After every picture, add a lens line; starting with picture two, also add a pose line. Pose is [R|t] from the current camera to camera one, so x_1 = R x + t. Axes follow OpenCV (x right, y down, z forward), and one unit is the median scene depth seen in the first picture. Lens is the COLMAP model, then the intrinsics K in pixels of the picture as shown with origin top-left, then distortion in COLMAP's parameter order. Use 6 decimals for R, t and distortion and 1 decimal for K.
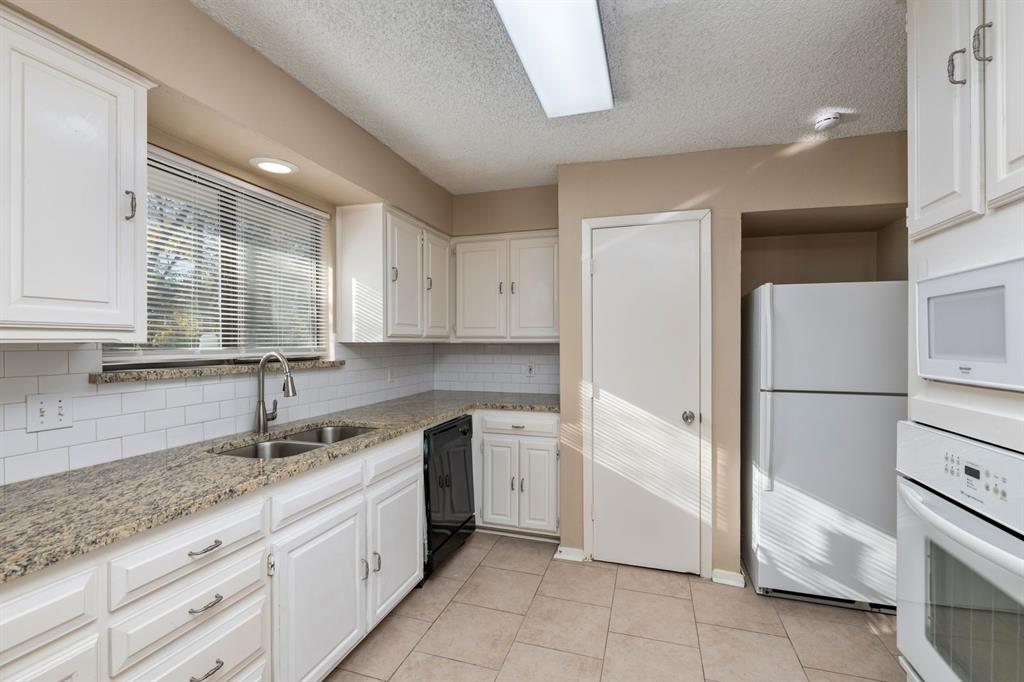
lens RADIAL K [[452.7, 0, 511.1], [0, 452.7, 342.7], [0, 0, 1]] dist [-0.000329, -0.000005]
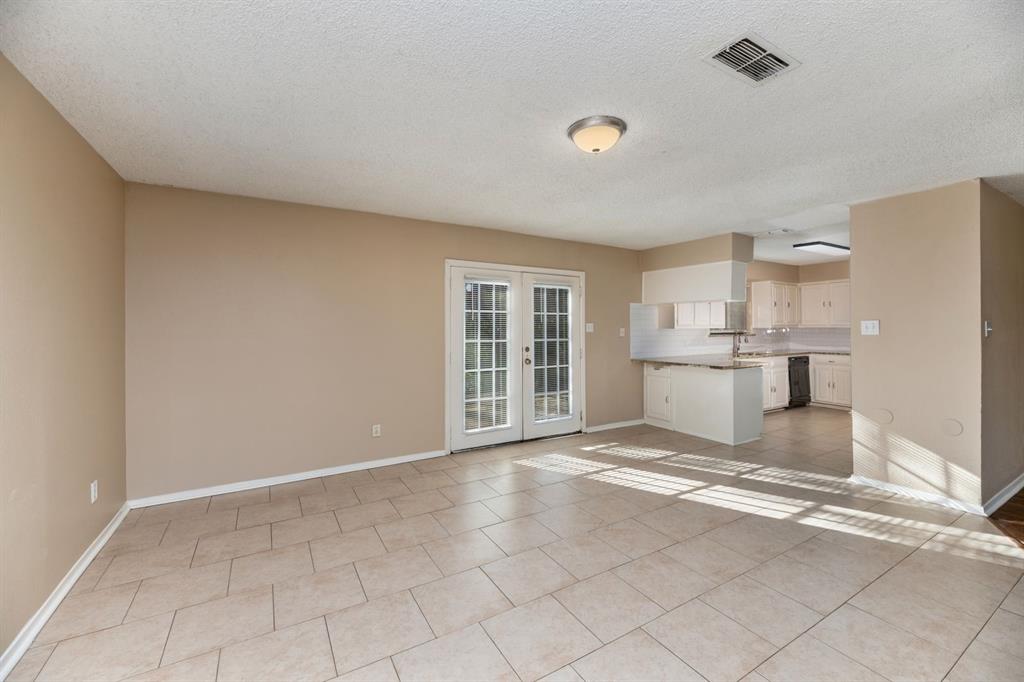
lens RADIAL K [[417.5, 0, 513.6], [0, 417.5, 331.9], [0, 0, 1]] dist [-0.001365, -0.000360]
pose [[0.745792, -0.004988, -0.666160, 0.239327], [0.009596, 0.999949, 0.003256, 0.001667], [0.666110, -0.008821, 0.745801, -1.862383]]
